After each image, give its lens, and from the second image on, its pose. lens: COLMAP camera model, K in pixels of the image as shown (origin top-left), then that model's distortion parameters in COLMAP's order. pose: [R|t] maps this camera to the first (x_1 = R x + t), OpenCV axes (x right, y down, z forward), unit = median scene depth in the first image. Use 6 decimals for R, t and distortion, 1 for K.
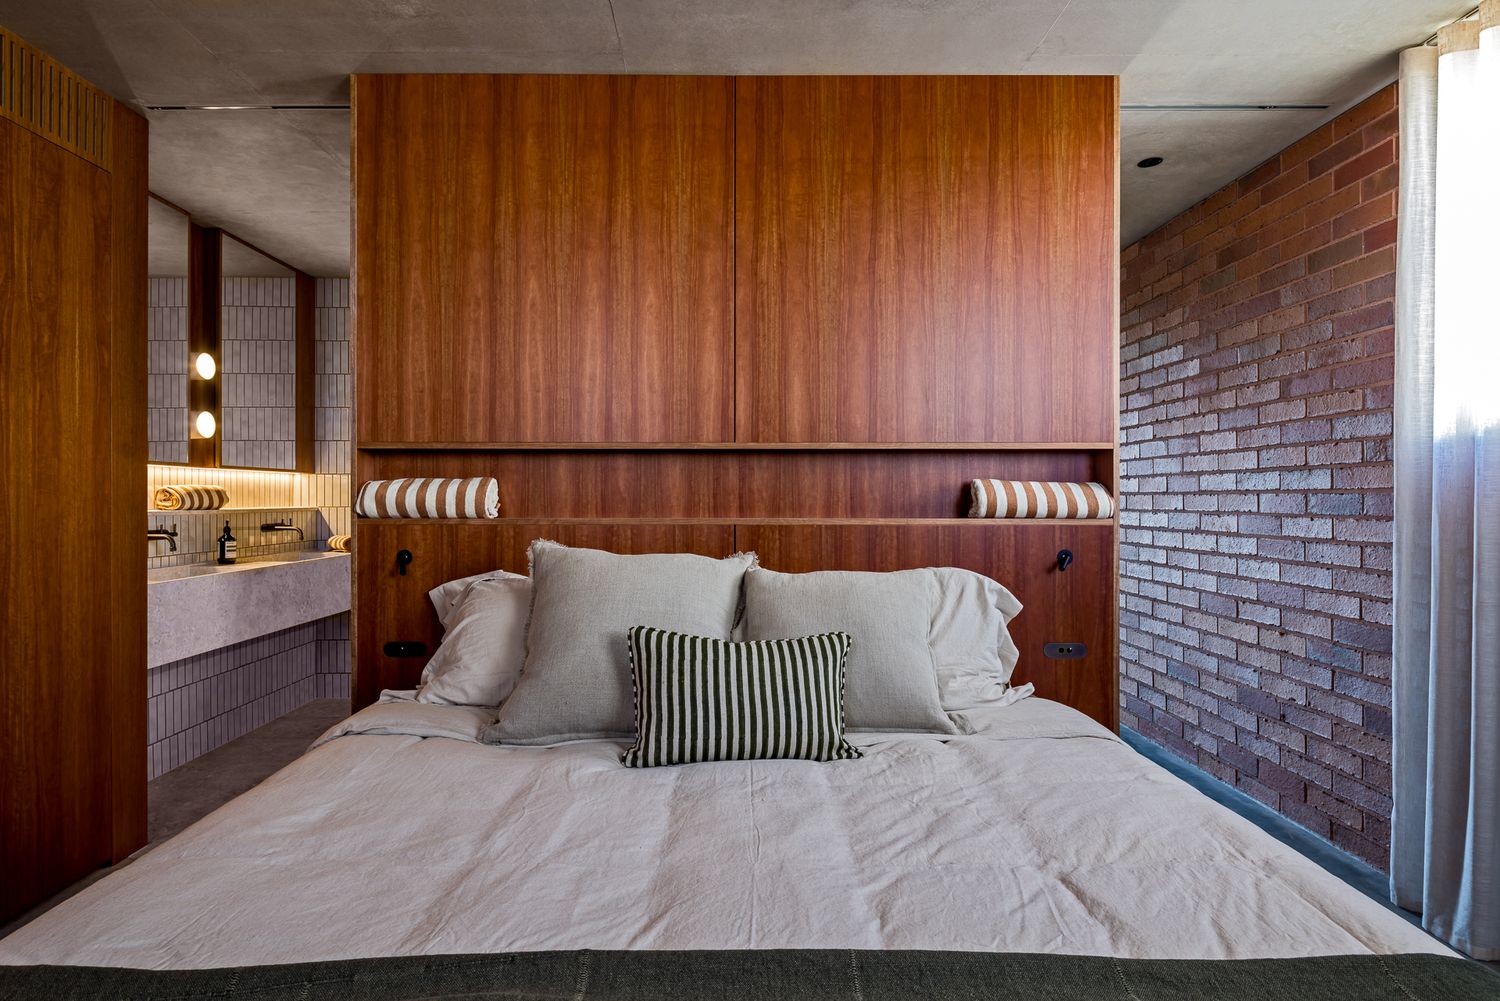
lens RADIAL K [[721.0, 0, 745.6], [0, 721.0, 493.4], [0, 0, 1]] dist [-0.003277, -0.000341]
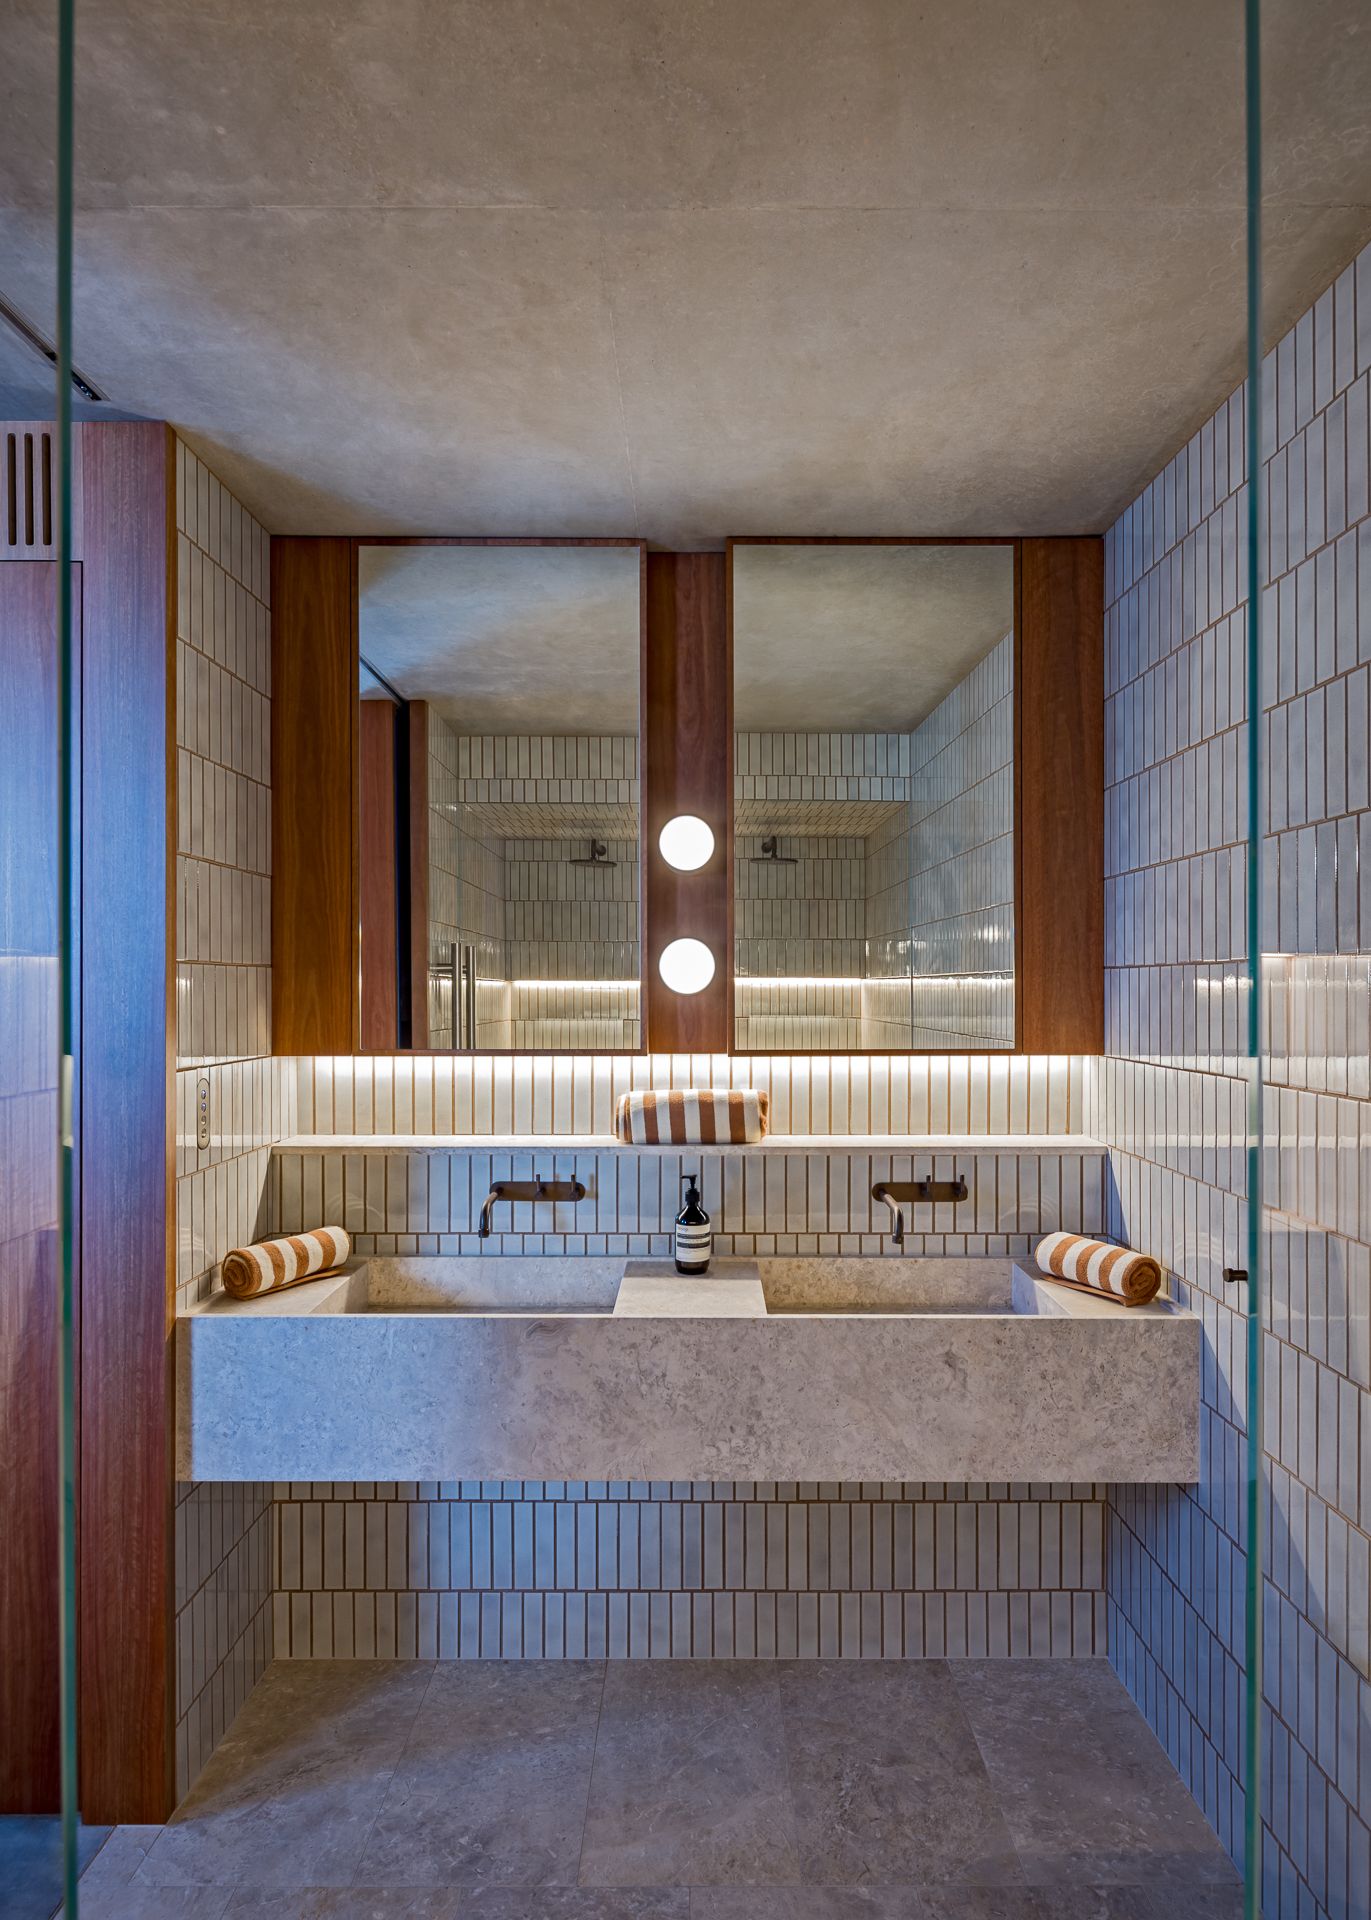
lens RADIAL K [[1005.4, 0, 688.6], [0, 1005.4, 977.9], [0, 0, 1]] dist [-0.002338, 0.000638]
pose [[-0.022400, -0.006550, -0.999728, -0.129564], [0.000931, 0.999978, -0.006572, -0.126493], [0.999749, -0.001078, -0.022393, 1.538063]]
